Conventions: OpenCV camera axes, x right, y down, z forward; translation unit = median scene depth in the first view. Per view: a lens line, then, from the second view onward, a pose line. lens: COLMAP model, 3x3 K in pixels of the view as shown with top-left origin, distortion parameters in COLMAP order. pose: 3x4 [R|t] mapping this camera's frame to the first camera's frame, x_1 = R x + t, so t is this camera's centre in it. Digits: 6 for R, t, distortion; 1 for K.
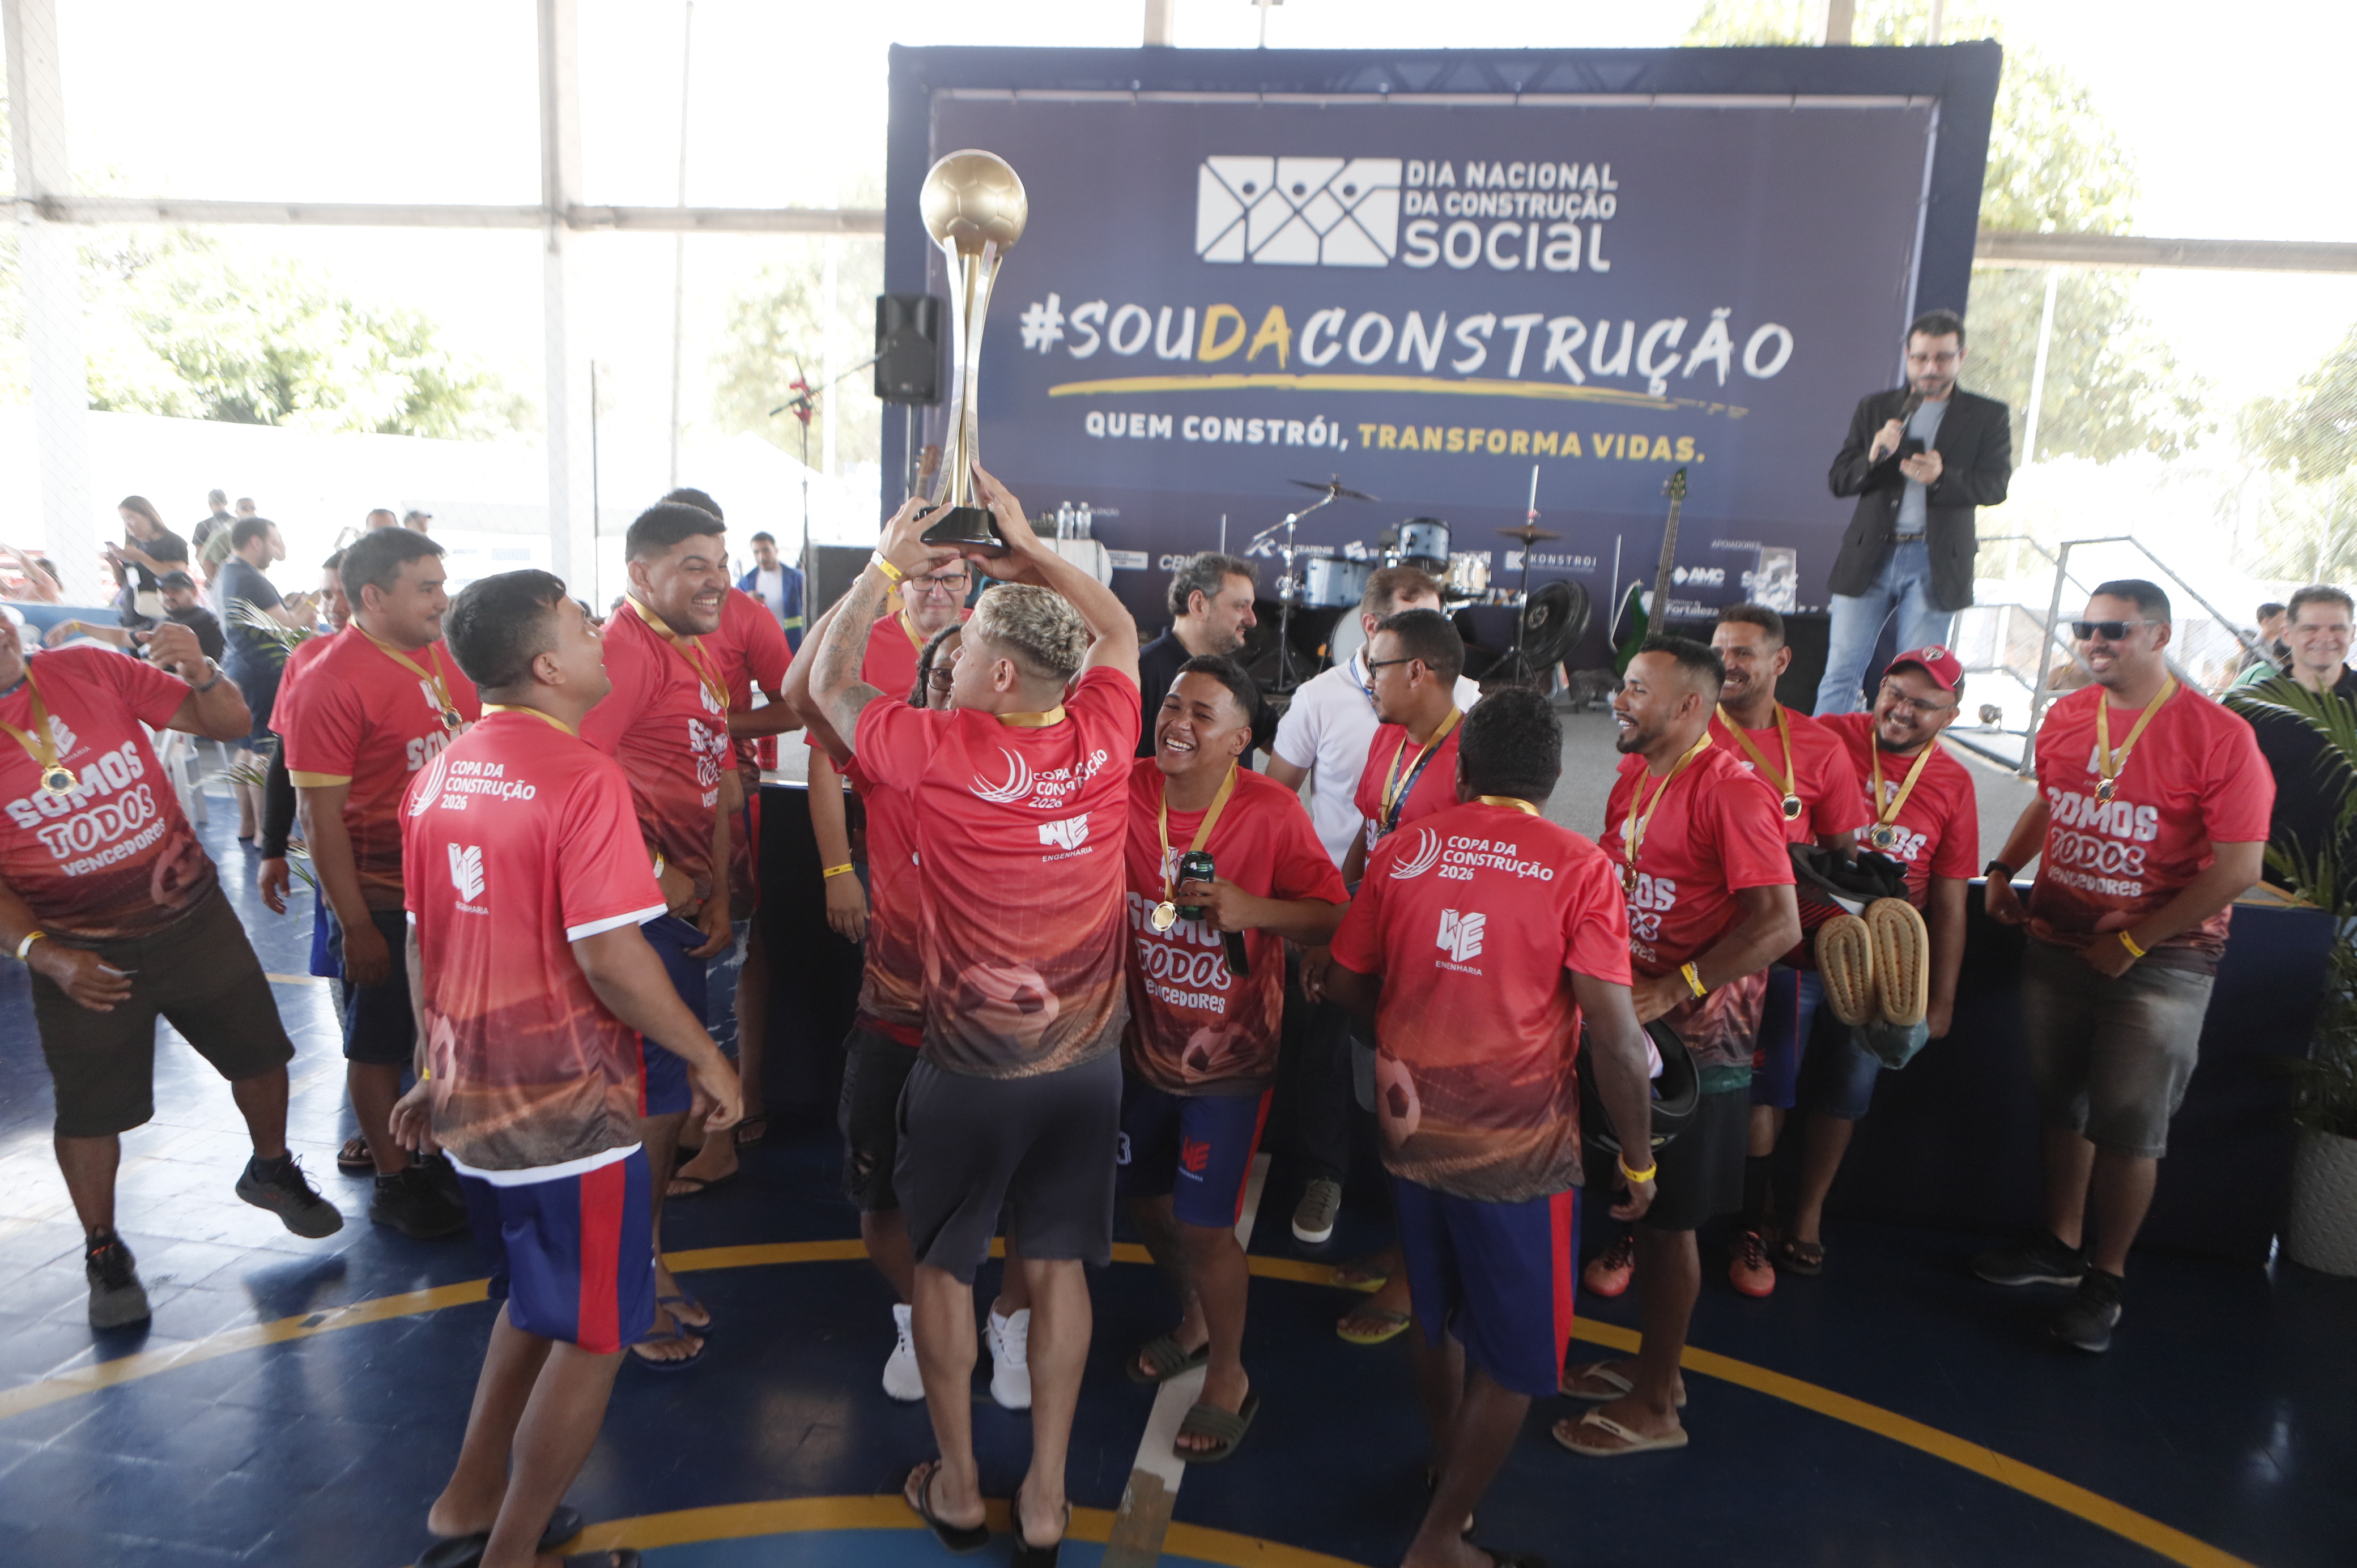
lens RADIAL K [[1590.3, 0, 1175.3], [0, 1590.3, 787.0], [0, 0, 1]] dist [-0.001921, 0.002913]
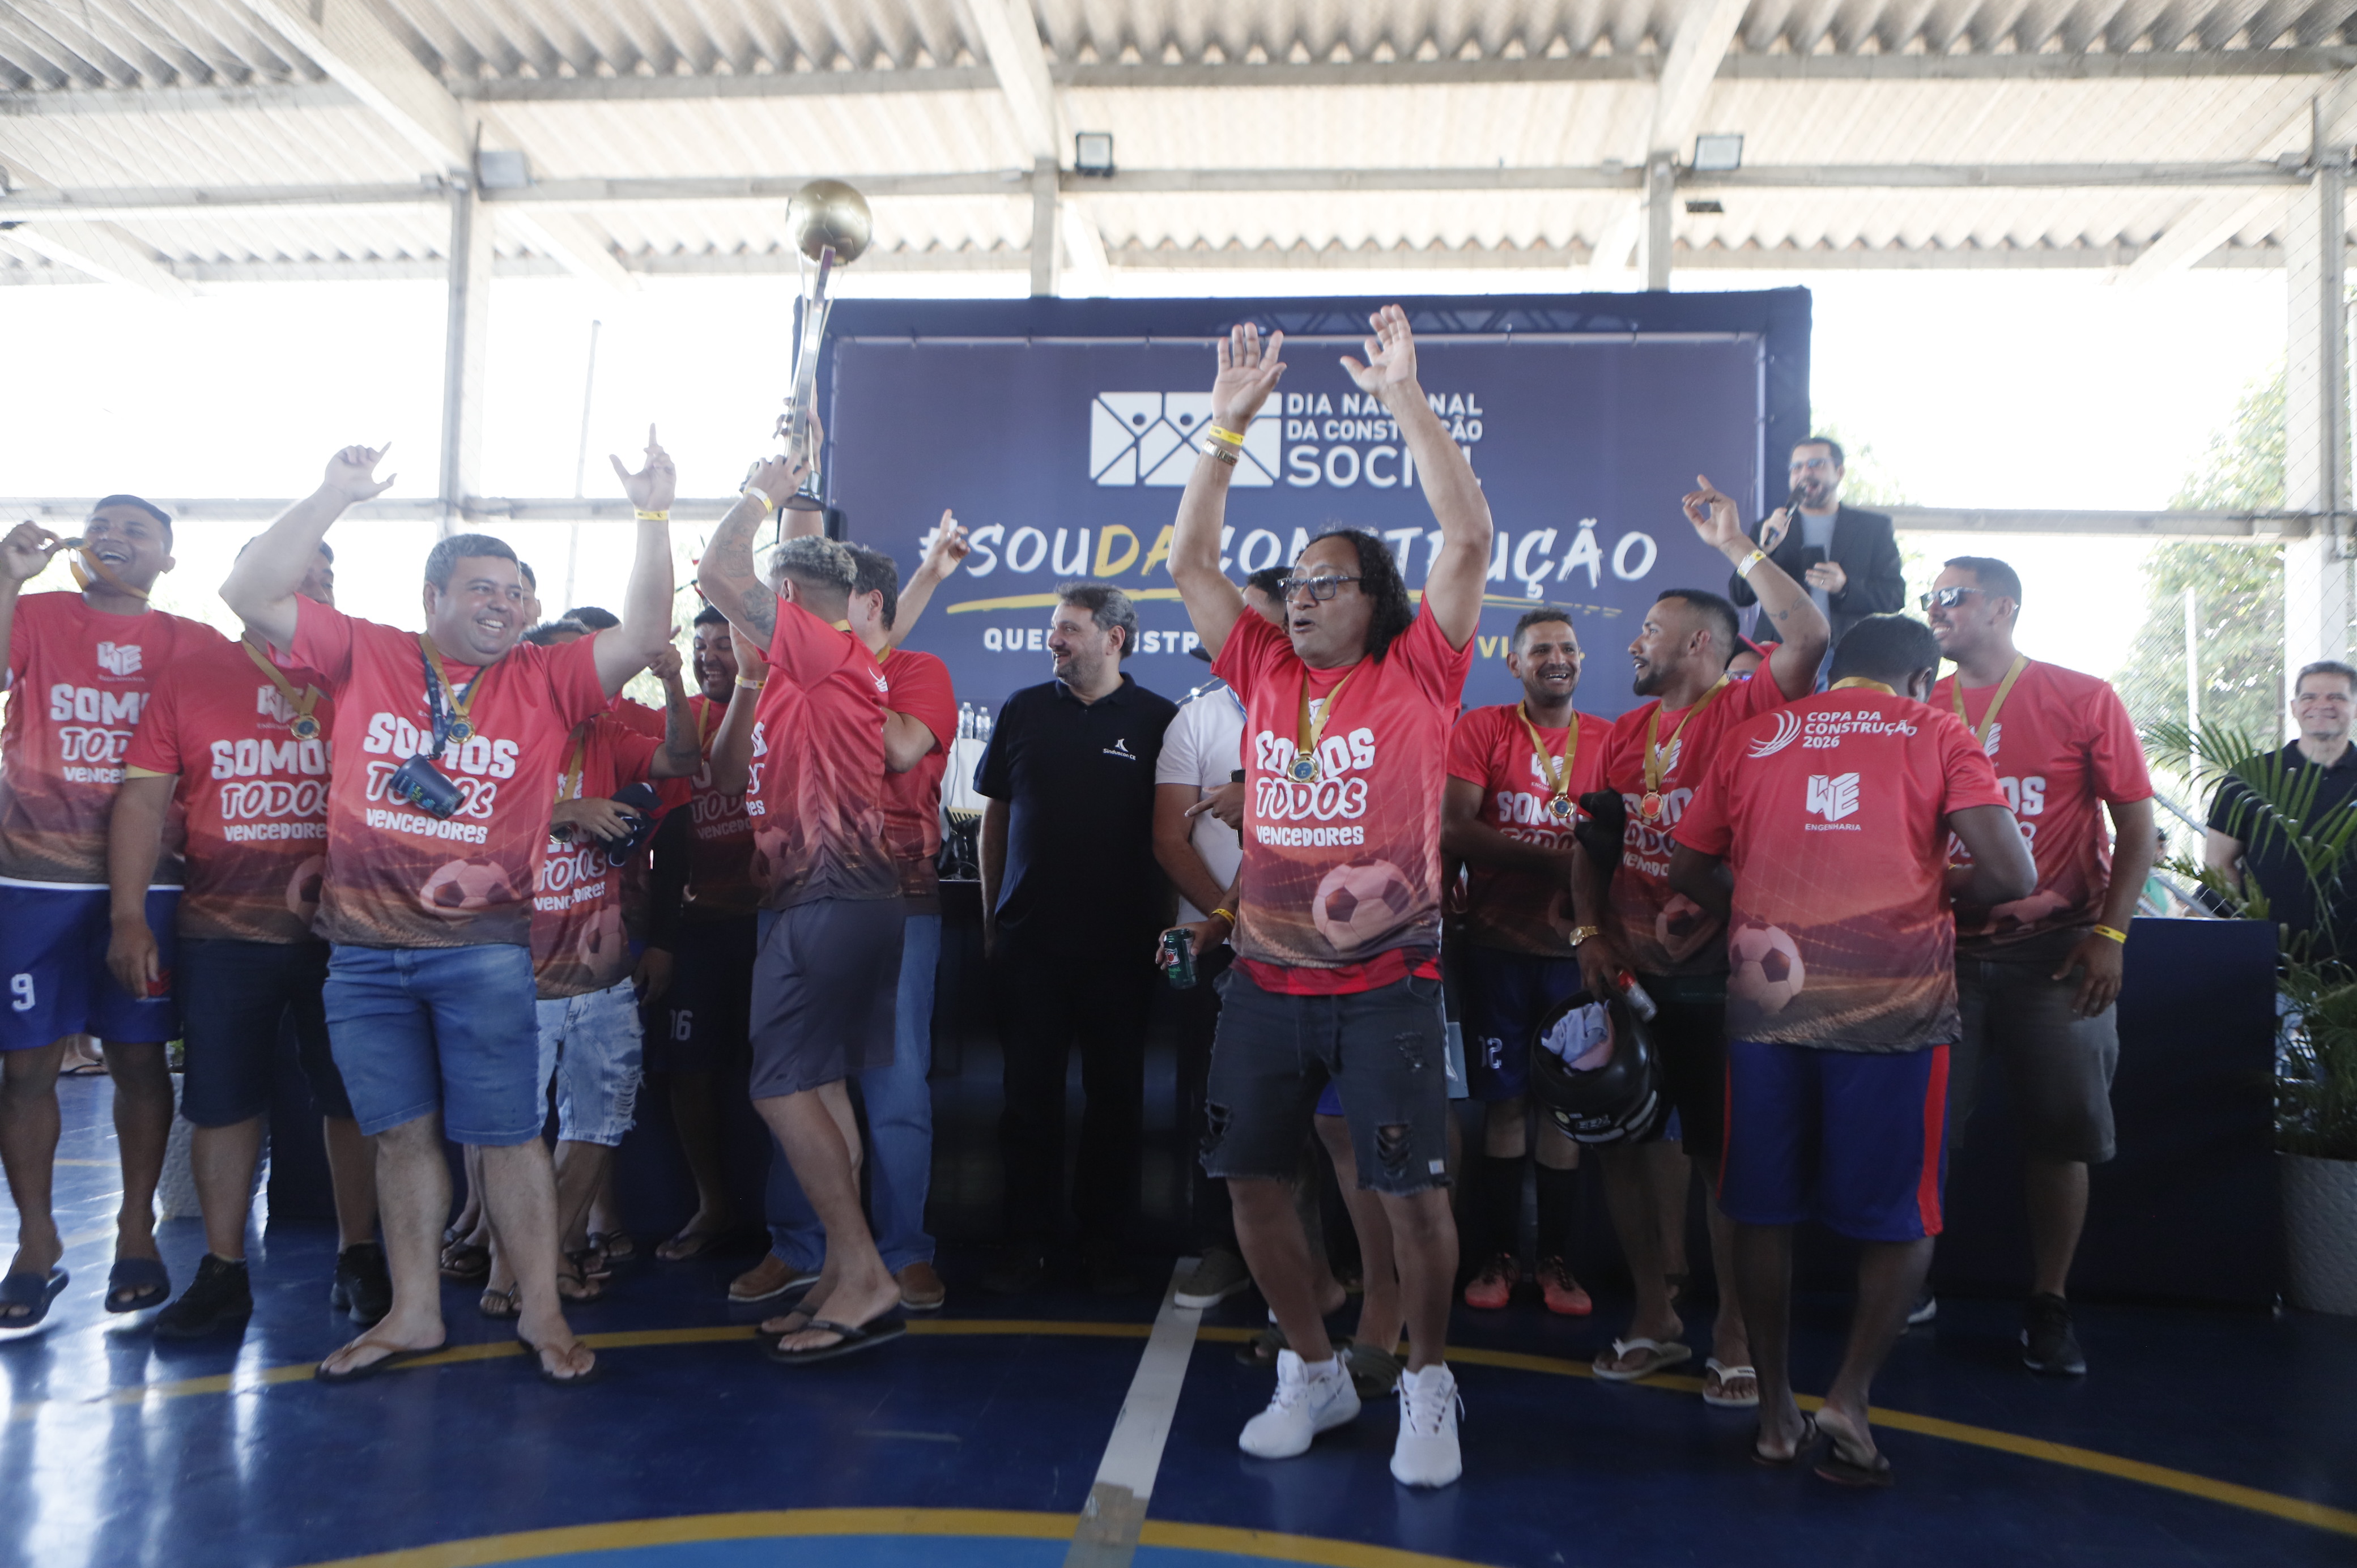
lens RADIAL K [[1590.3, 0, 1171.4], [0, 1590.3, 770.7], [0, 0, 1]] dist [-0.001921, 0.002913]
pose [[0.996845, -0.015278, 0.077892, -0.017777], [0.033636, 0.970146, -0.240179, 0.103440], [-0.071897, 0.242041, 0.967599, 0.033723]]
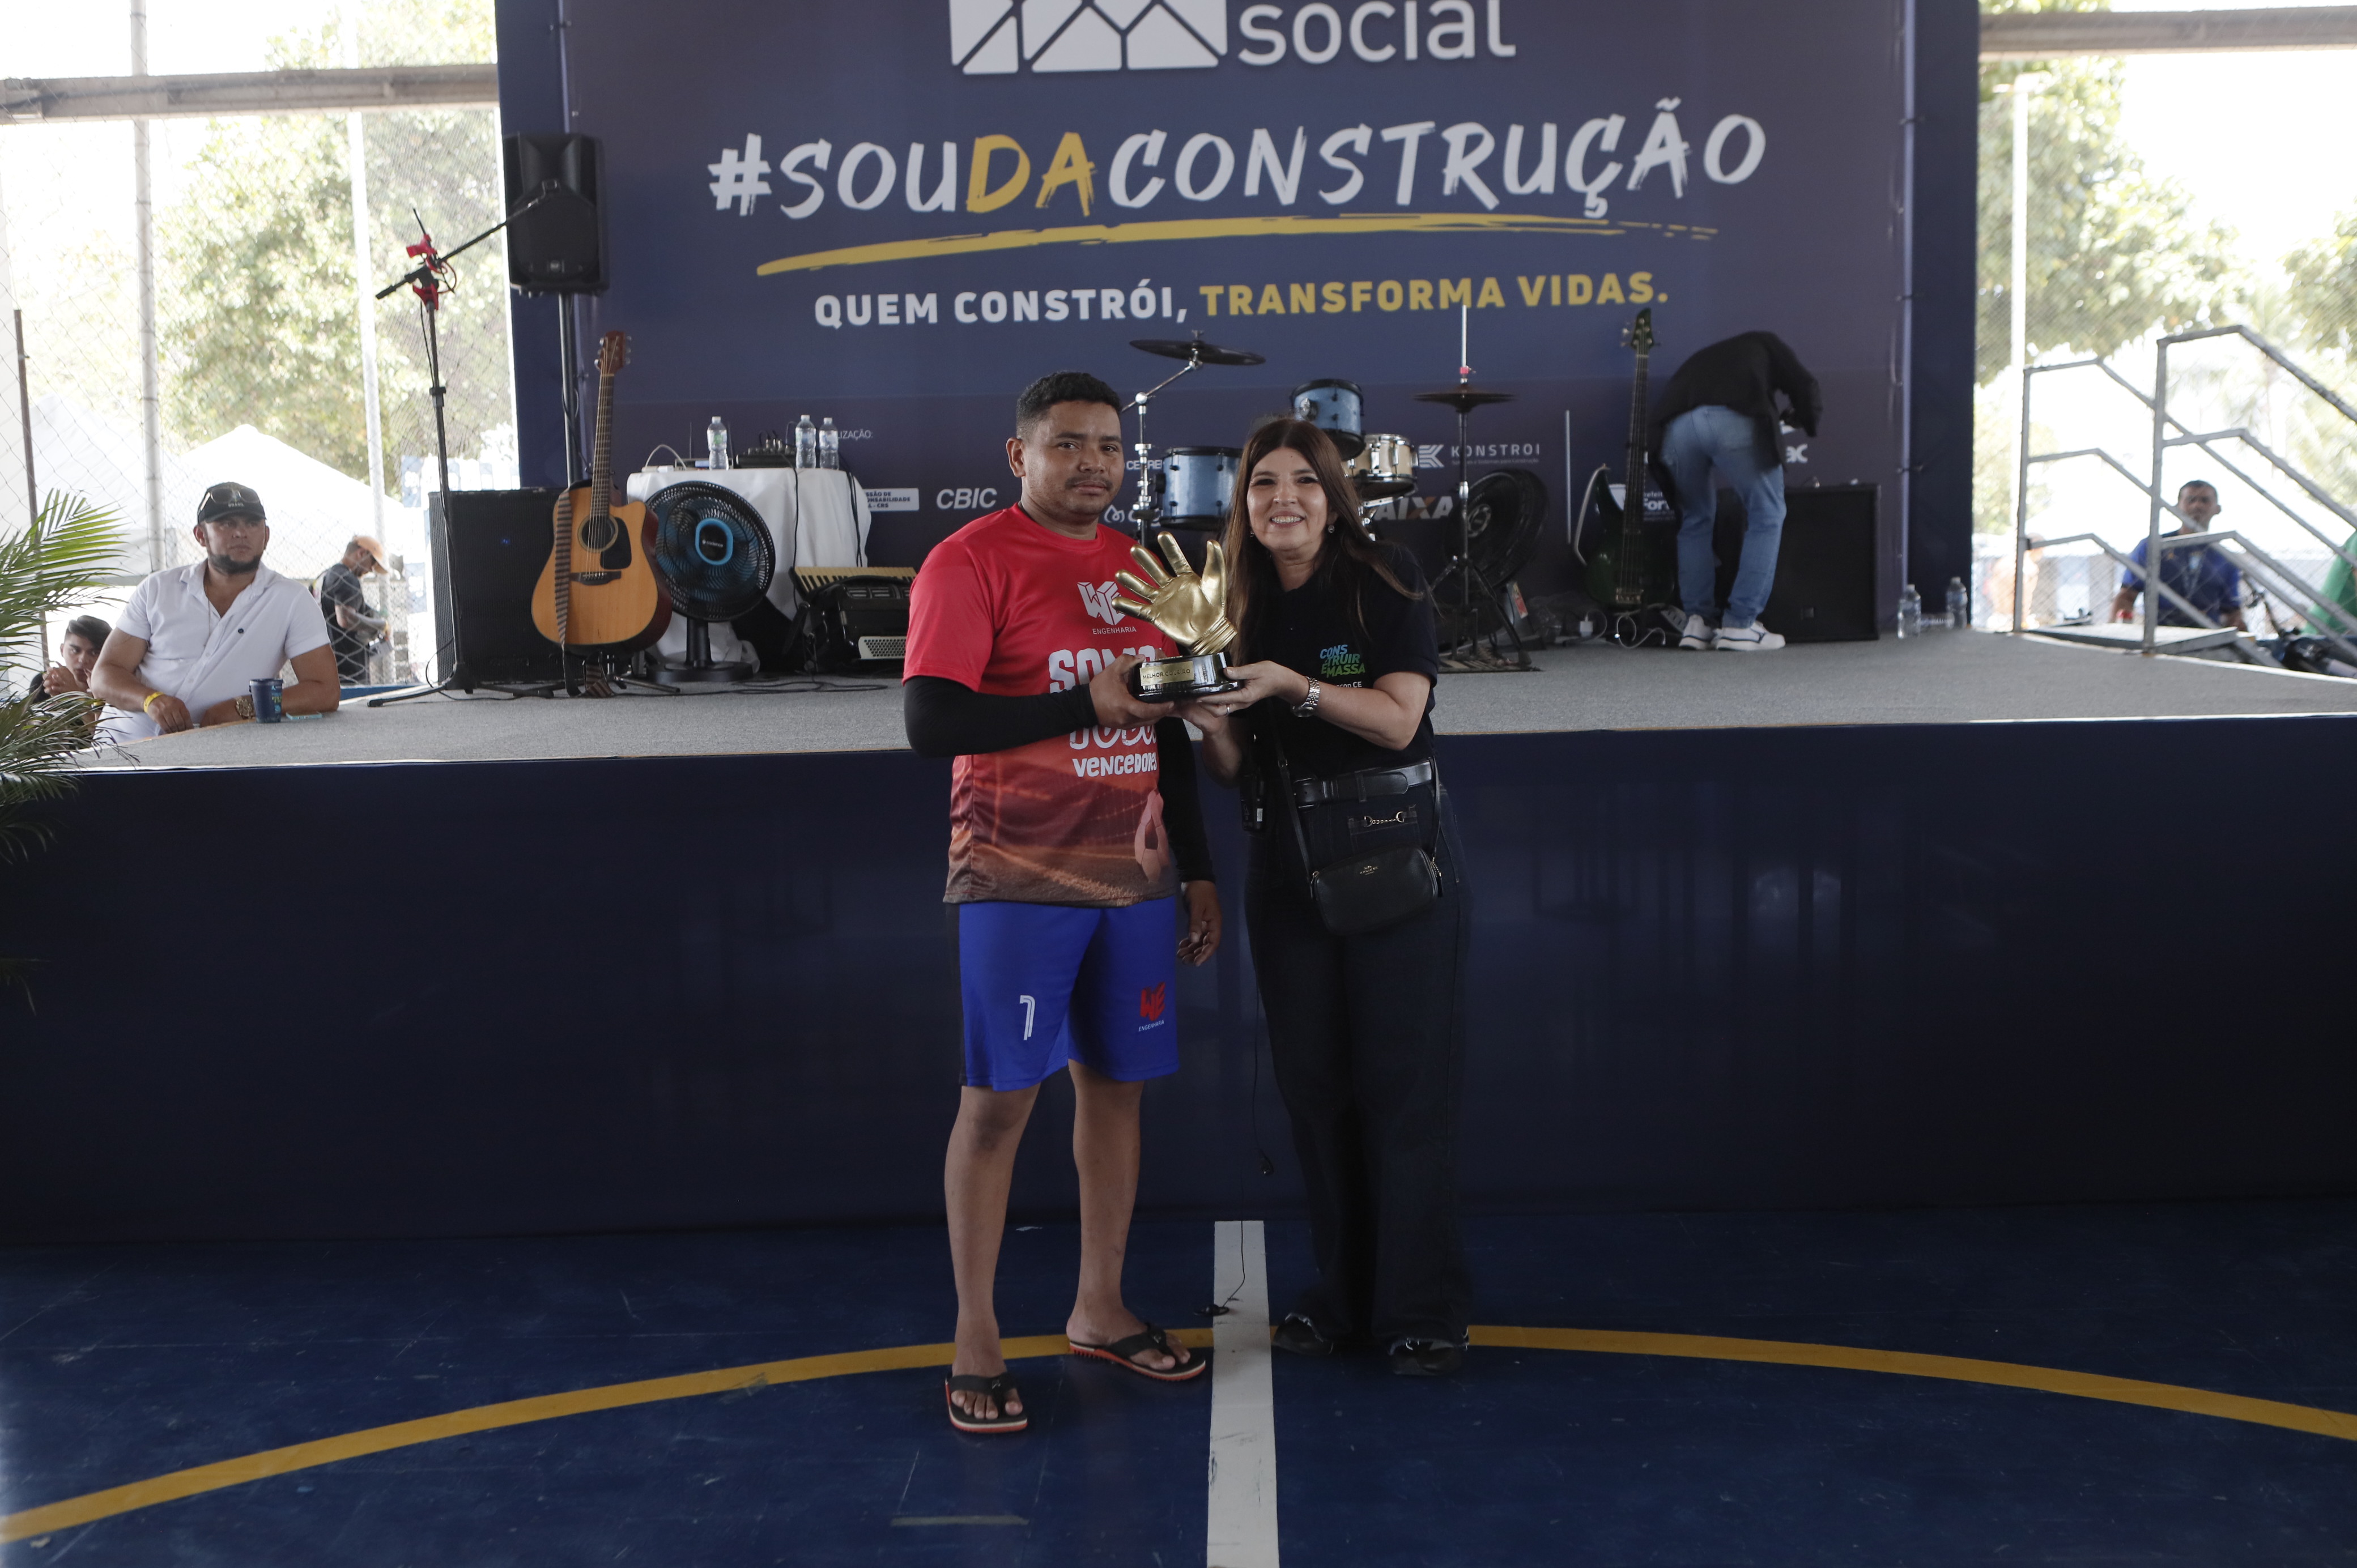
lens RADIAL K [[2299.6, 0, 1177.4], [0, 2299.6, 752.9], [0, 0, 1]] dist [0.011169, 0.000000]
pose [[0.986501, -0.089663, 0.137024, -0.056680], [0.100051, 0.992454, -0.070891, 0.055198], [-0.129634, 0.083643, 0.988028, -0.010244]]
